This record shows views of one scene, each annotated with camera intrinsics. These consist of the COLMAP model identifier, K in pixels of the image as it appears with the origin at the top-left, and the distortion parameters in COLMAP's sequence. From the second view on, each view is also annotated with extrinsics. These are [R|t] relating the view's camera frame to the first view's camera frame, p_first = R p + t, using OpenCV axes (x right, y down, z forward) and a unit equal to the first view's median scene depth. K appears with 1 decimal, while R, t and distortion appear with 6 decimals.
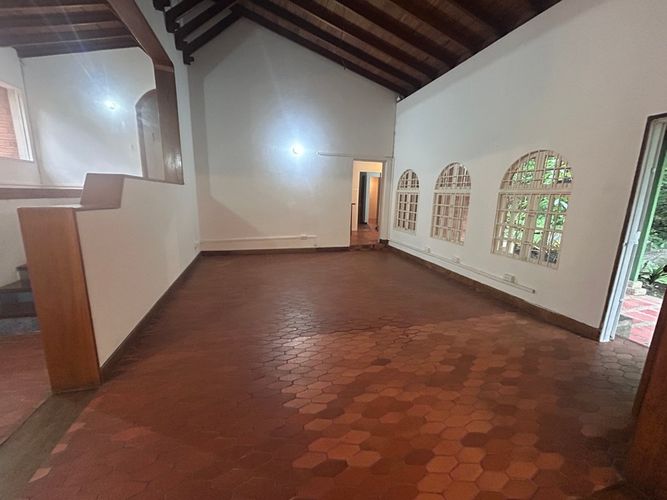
lens RADIAL K [[267.2, 0, 333.5], [0, 267.2, 250.0], [0, 0, 1]] dist [-0.001609, -0.000002]
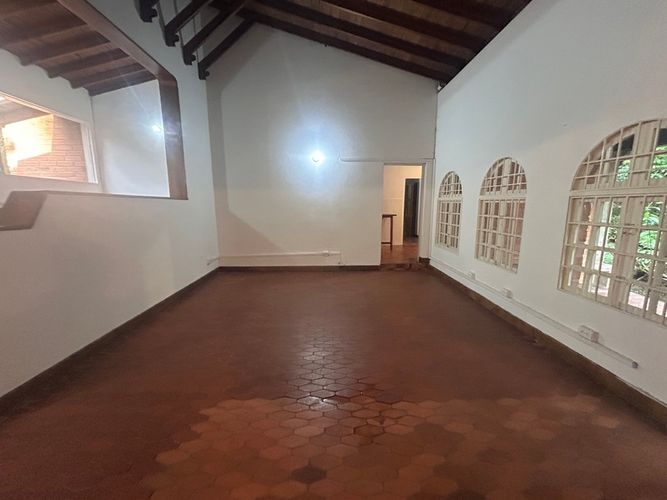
lens RADIAL K [[269.3, 0, 330.5], [0, 269.3, 249.7], [0, 0, 1]] dist [0.002132, 0.000106]
pose [[0.967680, 0.014649, -0.251755, 0.160834], [-0.025180, 0.998935, -0.038660, -0.033143], [0.250921, 0.043749, 0.967019, 0.164525]]
